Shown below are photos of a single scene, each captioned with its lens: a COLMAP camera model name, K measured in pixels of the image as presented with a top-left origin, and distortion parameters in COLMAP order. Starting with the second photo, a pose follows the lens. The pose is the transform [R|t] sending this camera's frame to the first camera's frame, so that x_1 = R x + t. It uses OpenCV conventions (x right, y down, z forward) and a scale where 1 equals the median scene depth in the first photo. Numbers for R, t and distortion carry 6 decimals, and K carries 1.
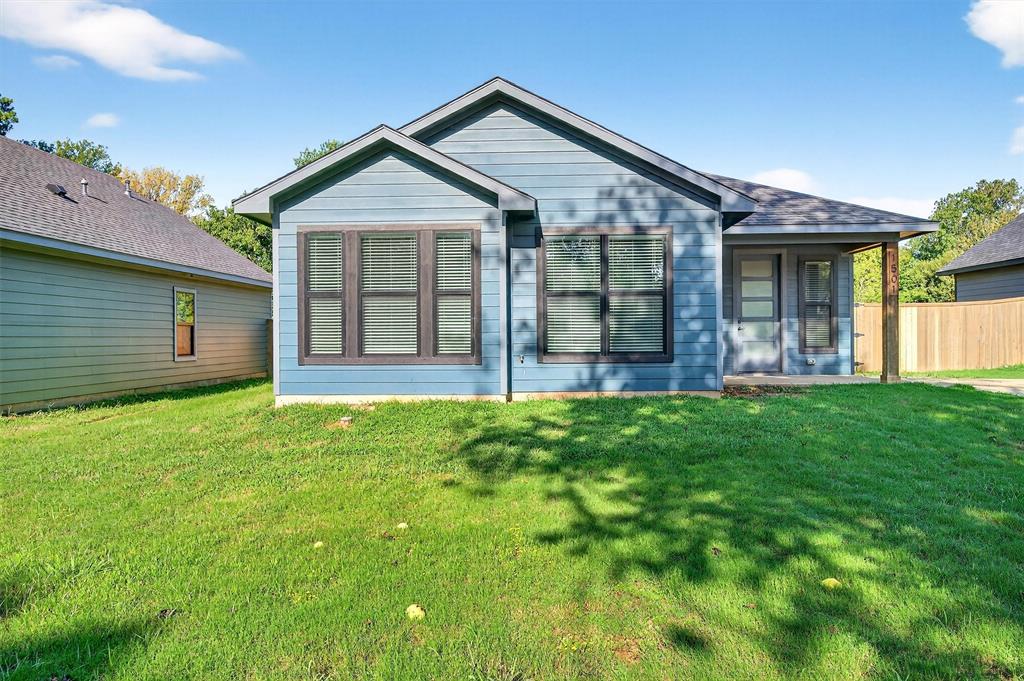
lens RADIAL K [[746.4, 0, 513.9], [0, 746.4, 345.2], [0, 0, 1]] dist [-0.027068, 0.010830]
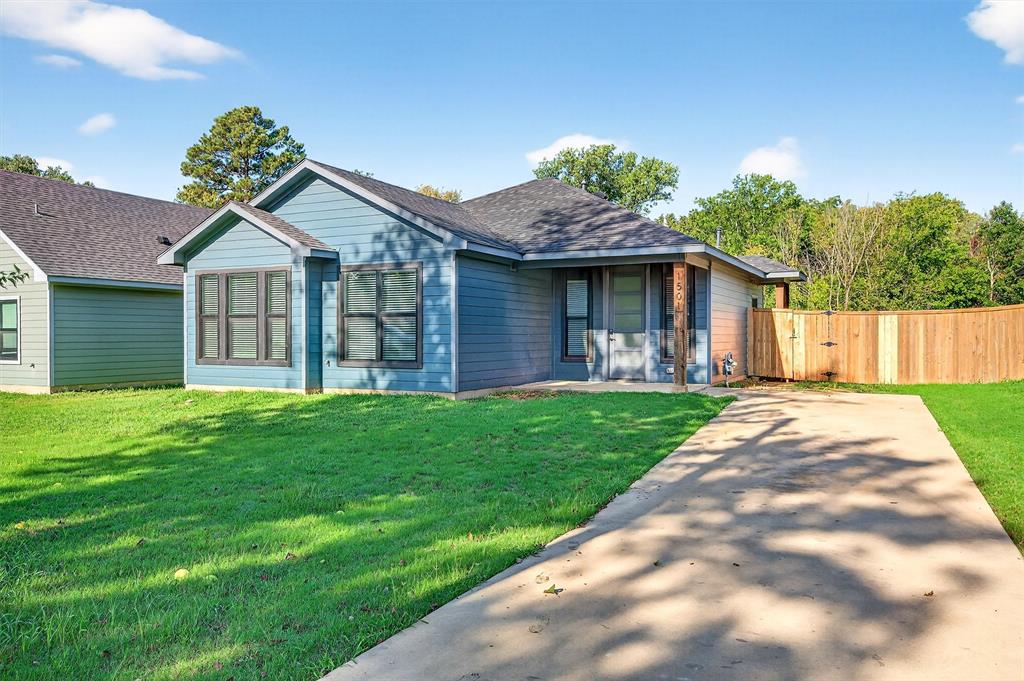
lens RADIAL K [[746.4, 0, 514.5], [0, 746.4, 339.0], [0, 0, 1]] dist [-0.027068, 0.010830]
pose [[0.908932, 0.007291, -0.416881, 0.877637], [-0.009740, 0.999946, -0.003748, -0.023113], [0.416831, 0.007467, 0.908953, -0.082179]]
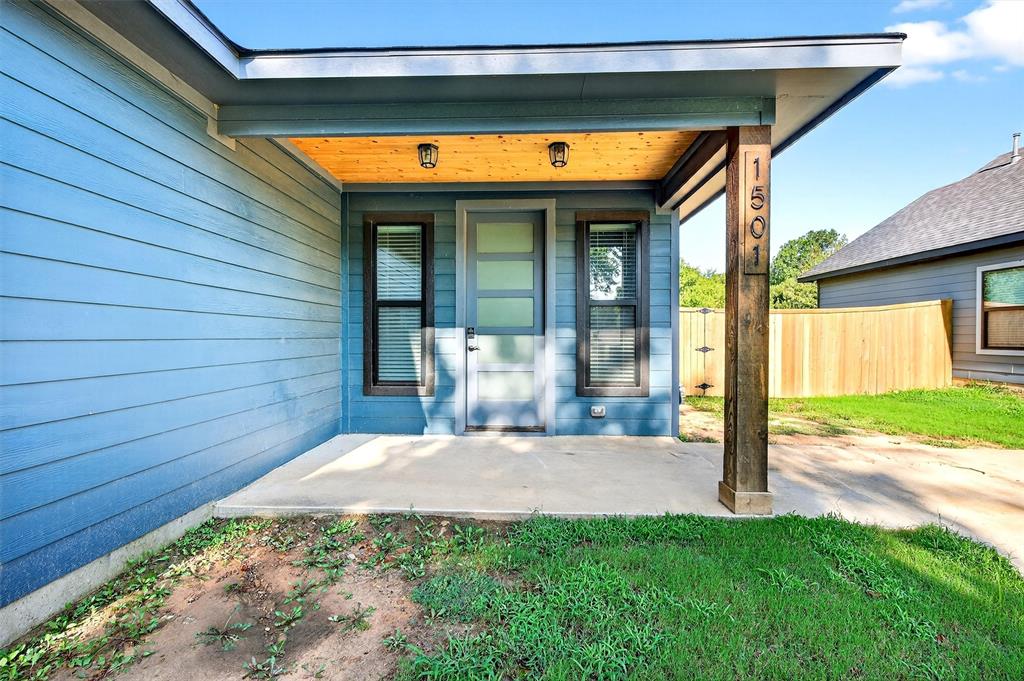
lens RADIAL K [[476.2, 0, 517.3], [0, 476.2, 335.0], [0, 0, 1]] dist [-0.003020, -0.000442]
pose [[0.999730, 0.011890, 0.019962, 0.456939], [-0.011724, 0.999896, -0.008413, -0.039188], [-0.020060, 0.008177, 0.999765, 0.899289]]
